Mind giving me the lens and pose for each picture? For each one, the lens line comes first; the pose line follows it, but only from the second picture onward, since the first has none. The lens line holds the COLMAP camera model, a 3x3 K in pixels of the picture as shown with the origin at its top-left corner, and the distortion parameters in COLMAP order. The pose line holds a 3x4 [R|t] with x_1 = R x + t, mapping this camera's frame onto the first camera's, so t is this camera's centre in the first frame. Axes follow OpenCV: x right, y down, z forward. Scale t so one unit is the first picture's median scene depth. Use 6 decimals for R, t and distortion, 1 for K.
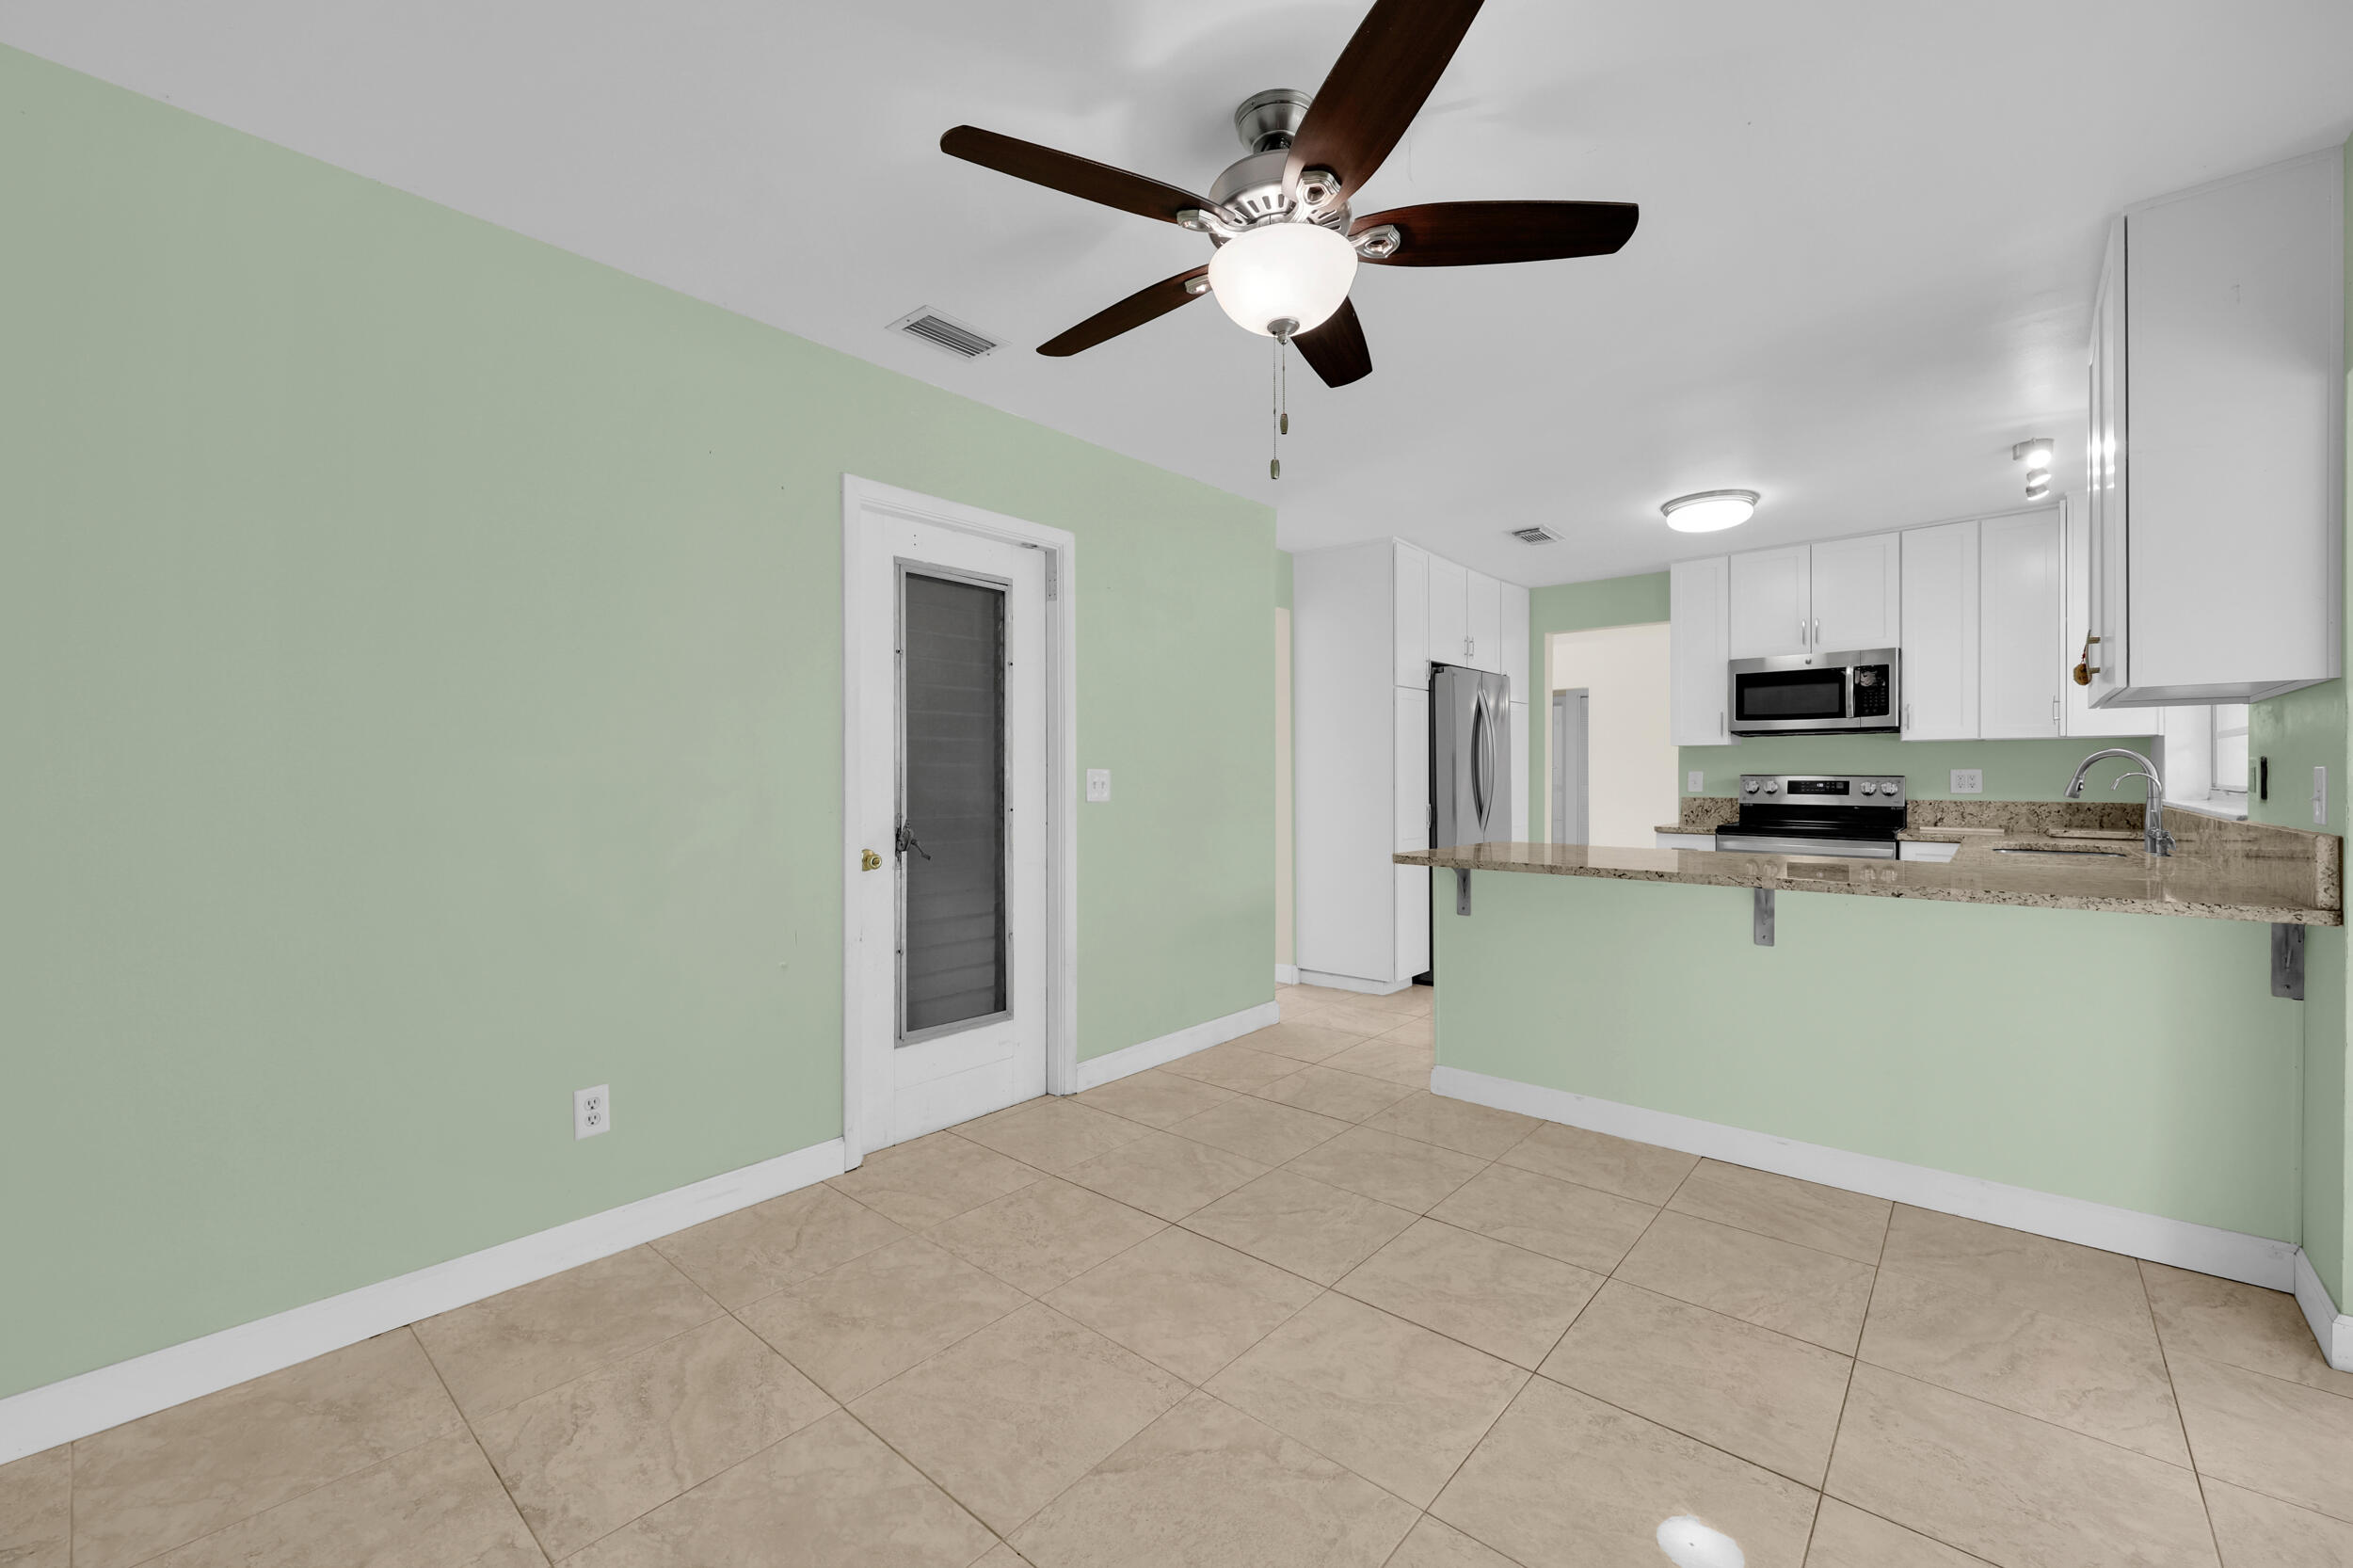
lens RADIAL K [[957.0, 0, 1160.0], [0, 957.0, 777.1], [0, 0, 1]] dist [-0.001301, 0.001632]
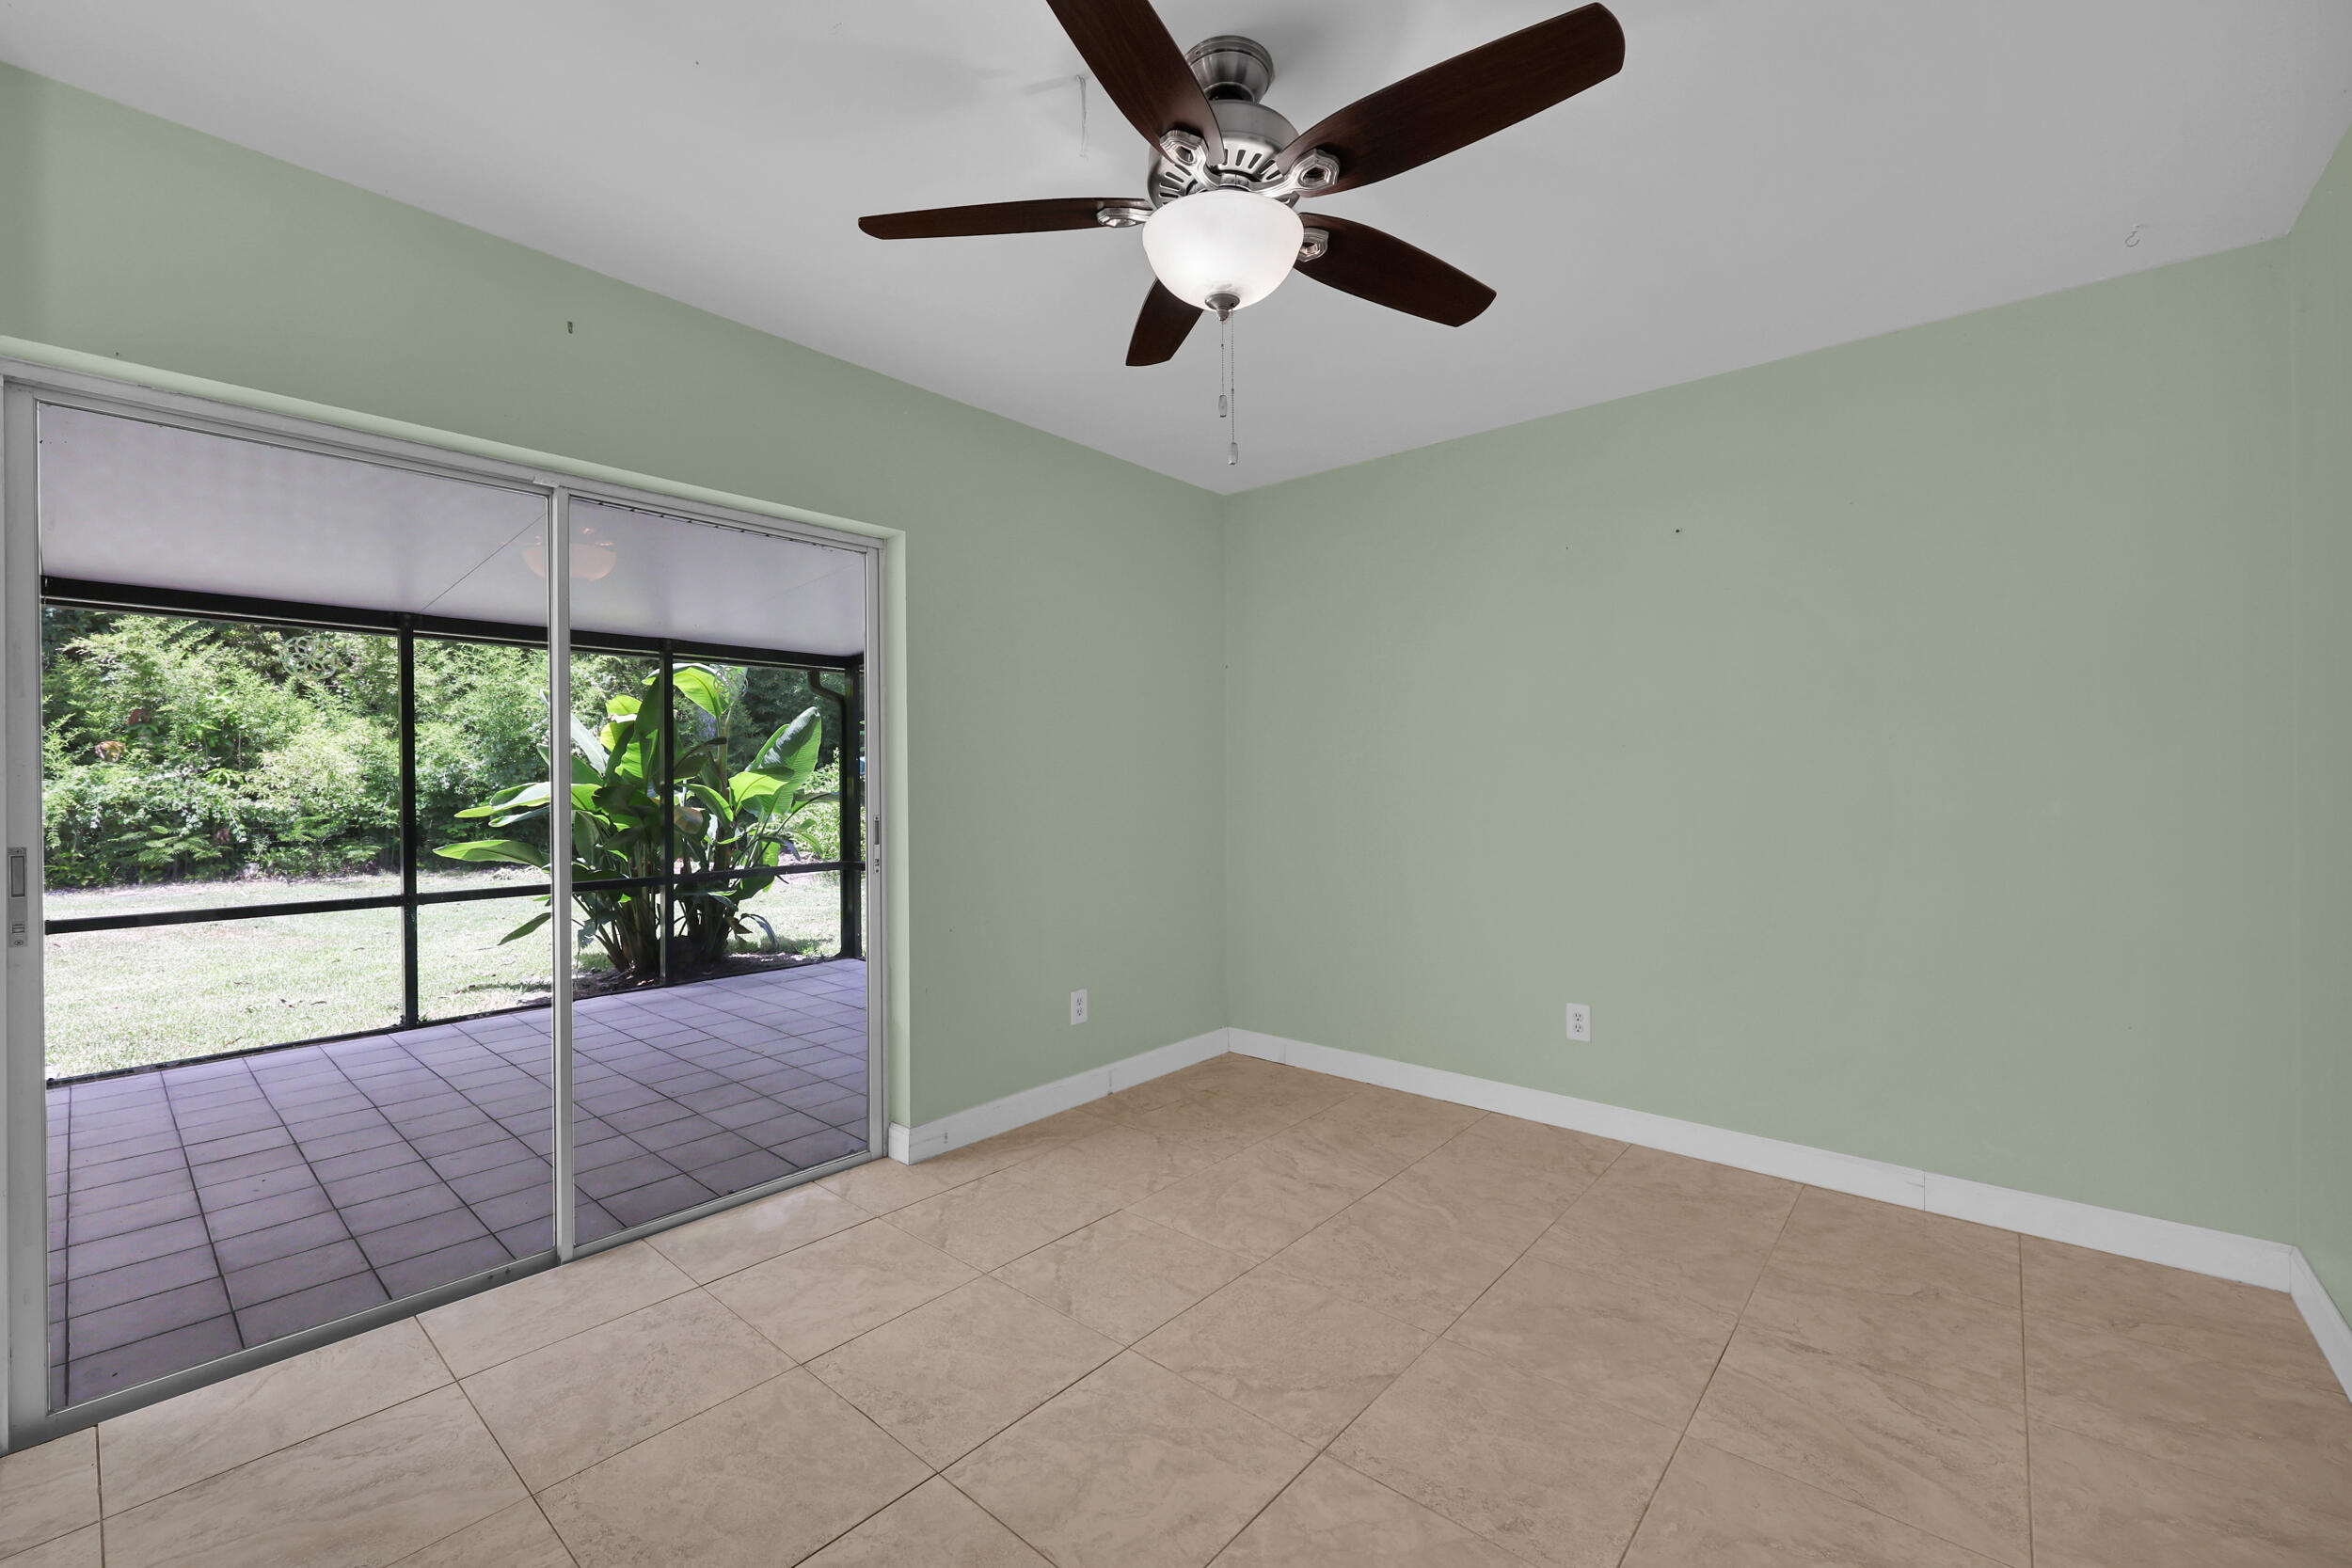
lens RADIAL K [[956.5, 0, 1163.9], [0, 956.5, 779.3], [0, 0, 1]] dist [-0.001301, 0.001632]
pose [[-0.999967, 0.004772, -0.006639, 0.138033], [0.004749, 0.999982, 0.003559, -0.008701], [0.006656, 0.003527, -0.999972, 1.368687]]
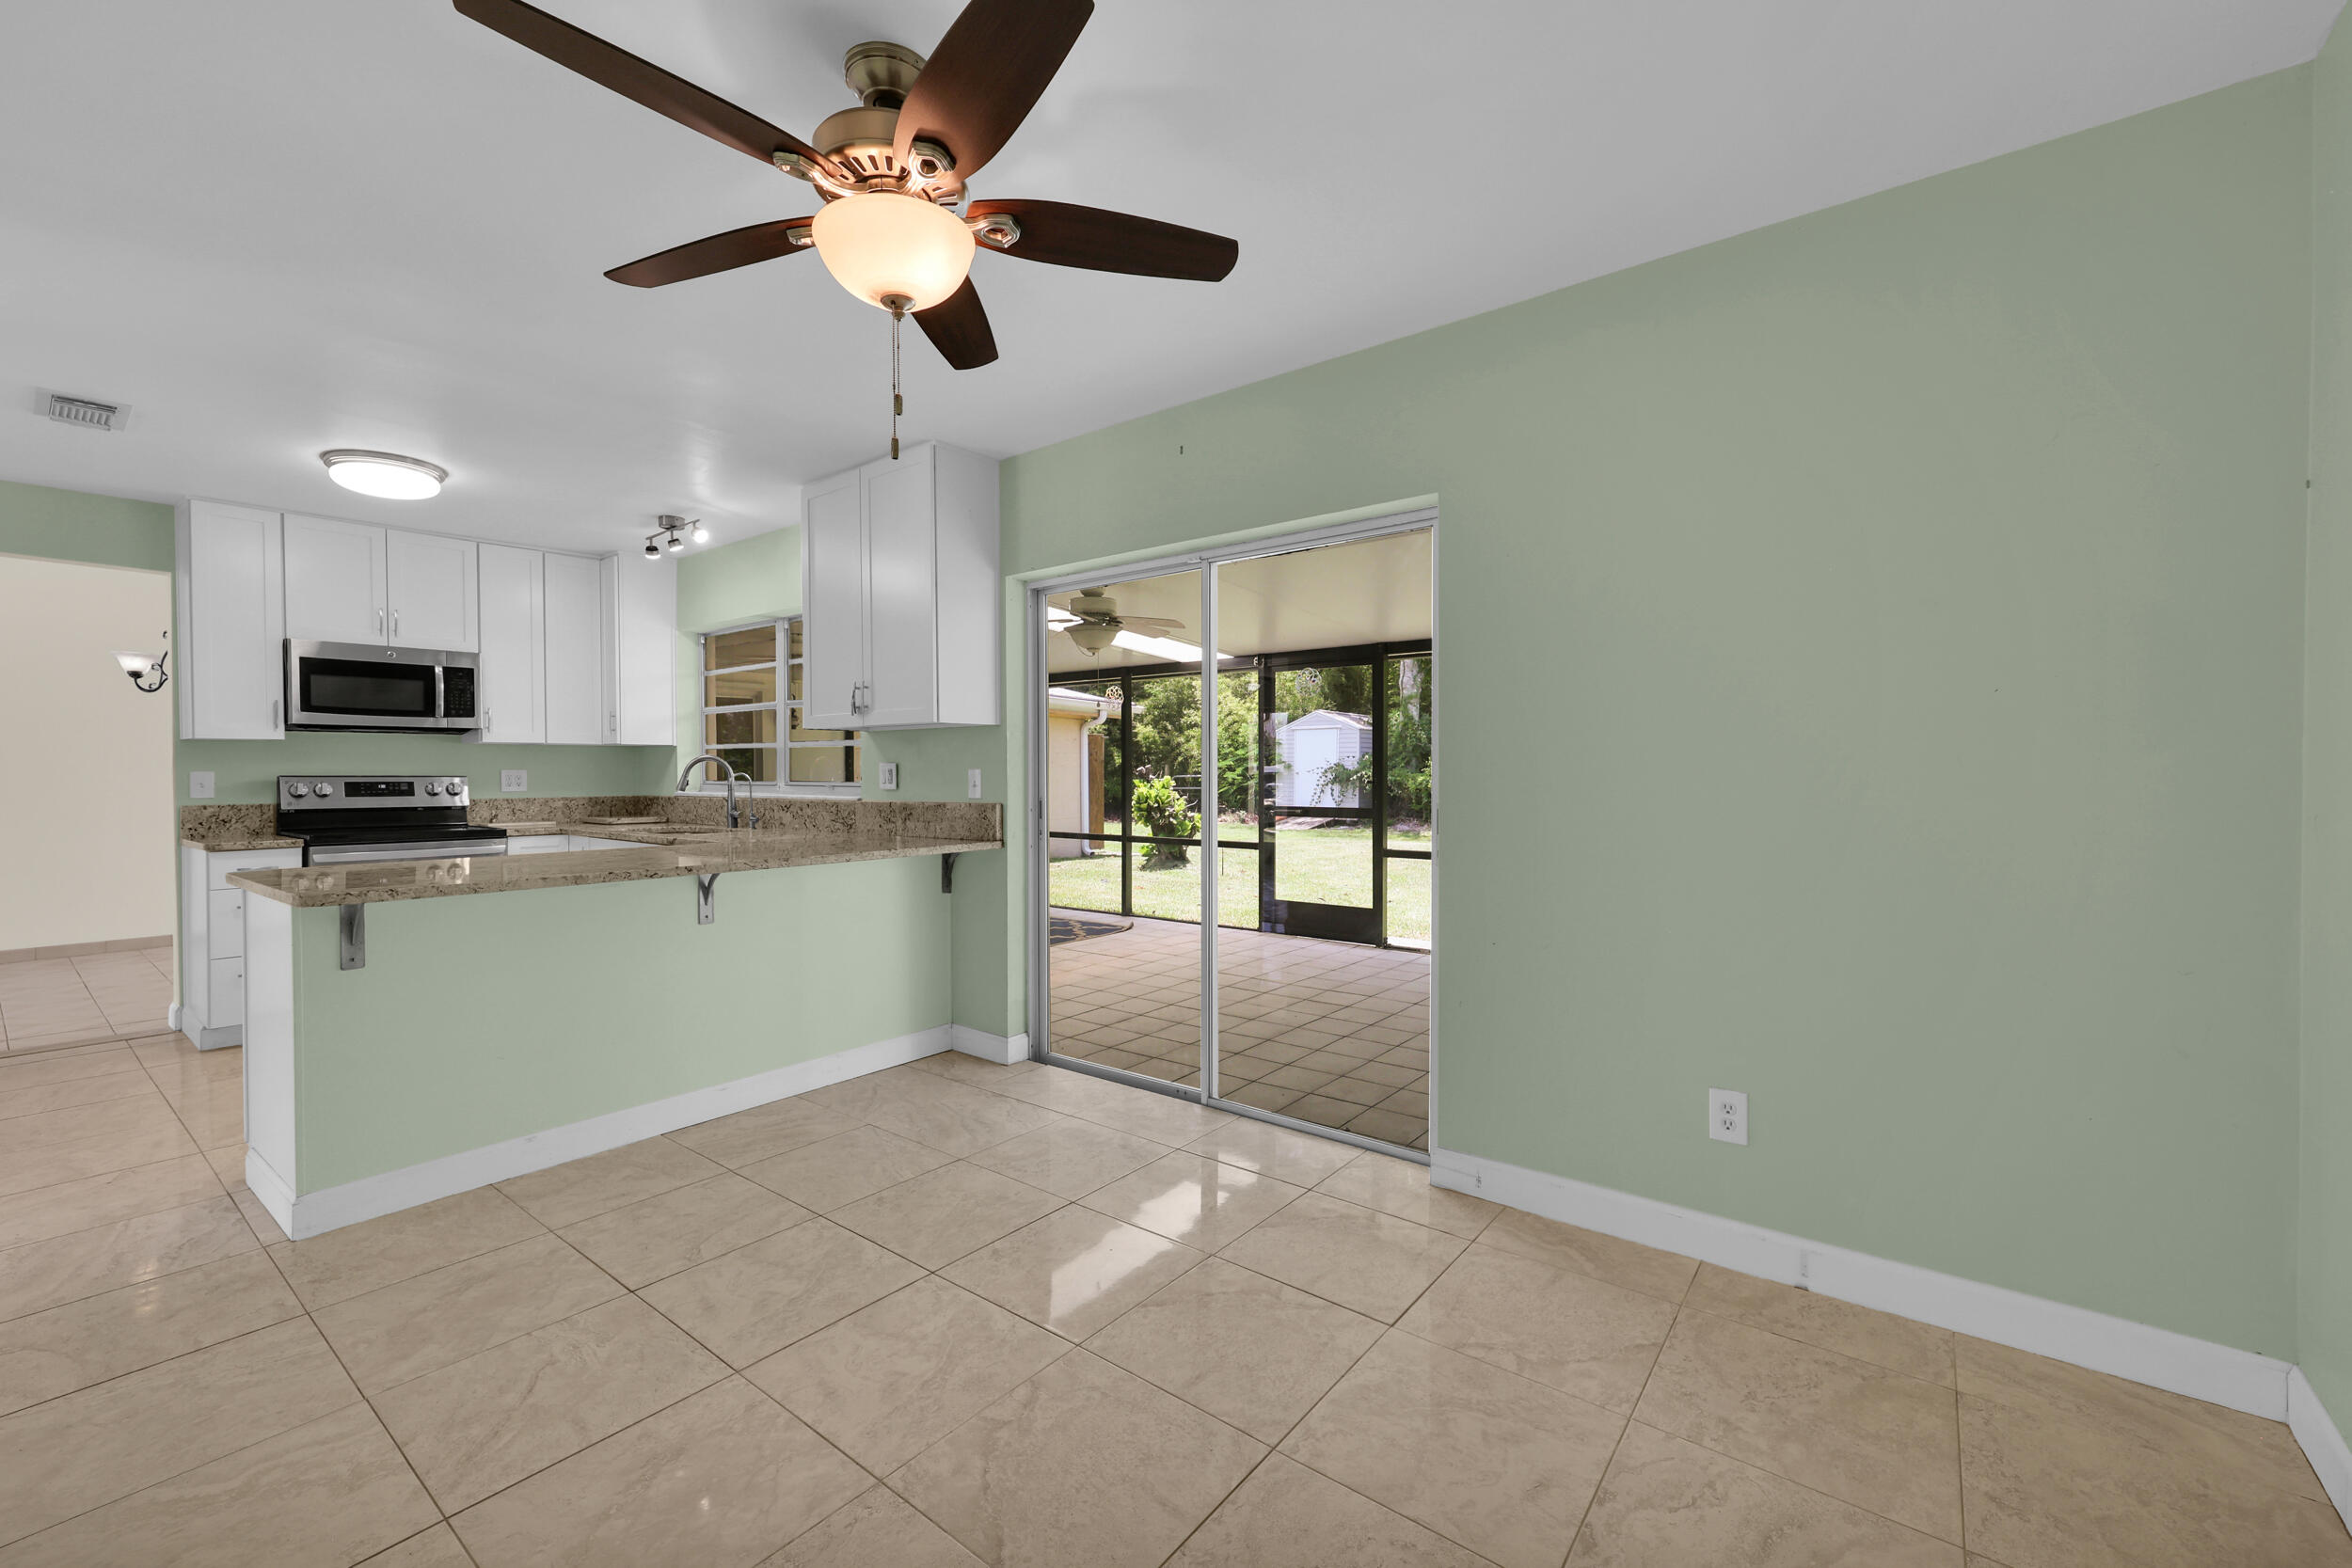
lens RADIAL K [[956.5, 0, 1187.4], [0, 956.5, 789.8], [0, 0, 1]] dist [-0.001301, 0.001632]
pose [[-0.067733, -0.018570, 0.997531, -0.595588], [0.006264, 0.999799, 0.019038, -0.002327], [-0.997684, 0.007538, -0.067603, 0.554500]]
